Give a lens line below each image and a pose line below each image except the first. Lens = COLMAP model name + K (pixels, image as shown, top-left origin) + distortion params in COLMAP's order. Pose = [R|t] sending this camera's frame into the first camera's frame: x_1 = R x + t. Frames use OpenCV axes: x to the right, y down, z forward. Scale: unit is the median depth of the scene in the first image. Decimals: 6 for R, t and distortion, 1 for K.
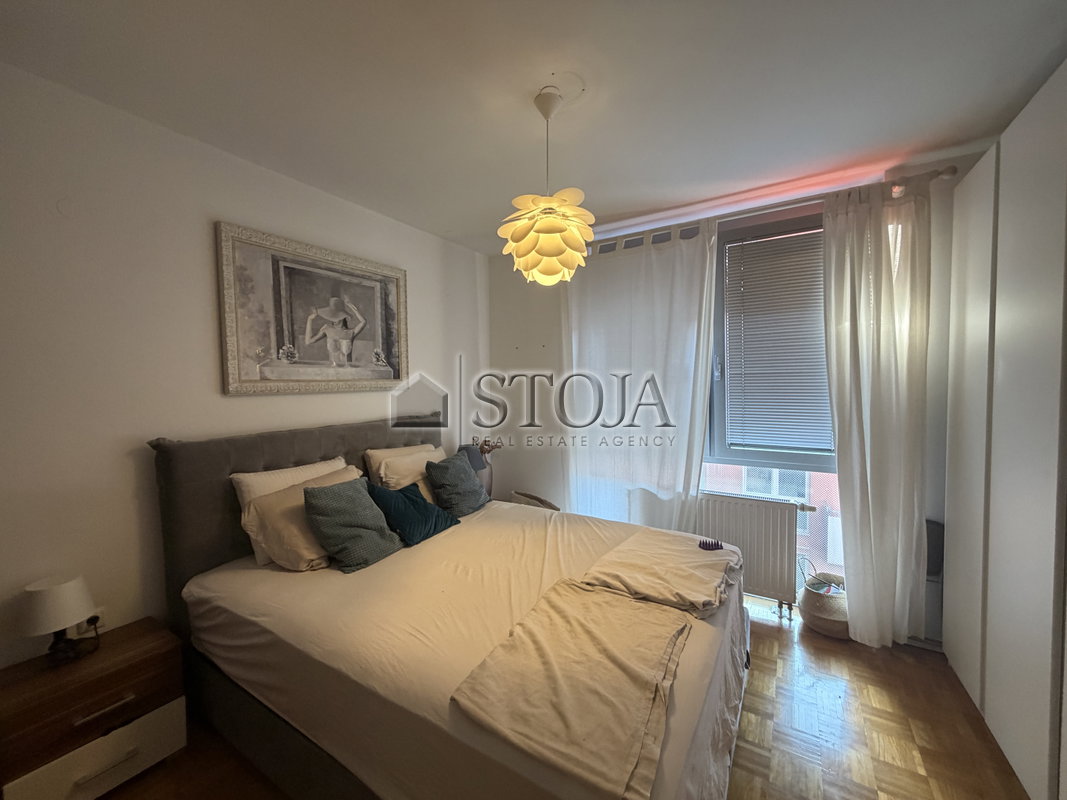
lens RADIAL K [[426.6, 0, 529.9], [0, 426.6, 397.5], [0, 0, 1]] dist [0.001337, -0.000029]
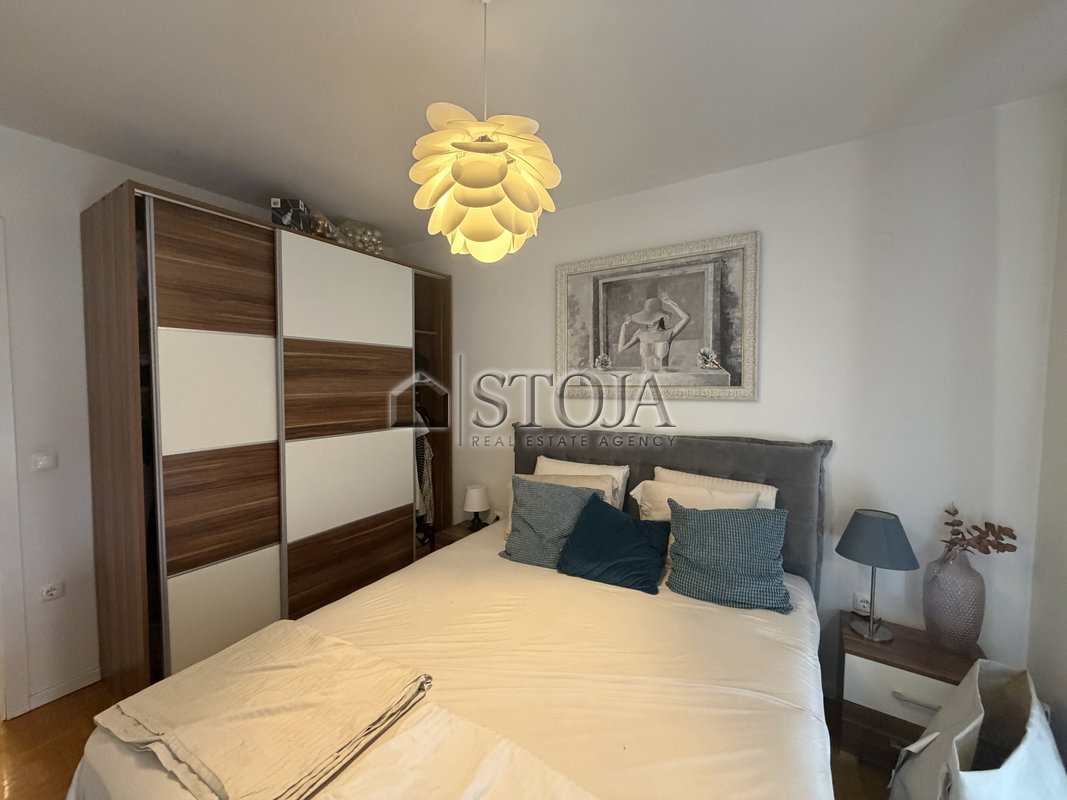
lens RADIAL K [[426.6, 0, 529.9], [0, 426.6, 397.5], [0, 0, 1]] dist [0.001337, -0.000029]
pose [[-0.005872, 0.055337, -0.998450, 0.487571], [-0.035700, 0.997820, 0.055512, -0.058558], [0.999345, 0.035971, -0.003883, 0.734274]]
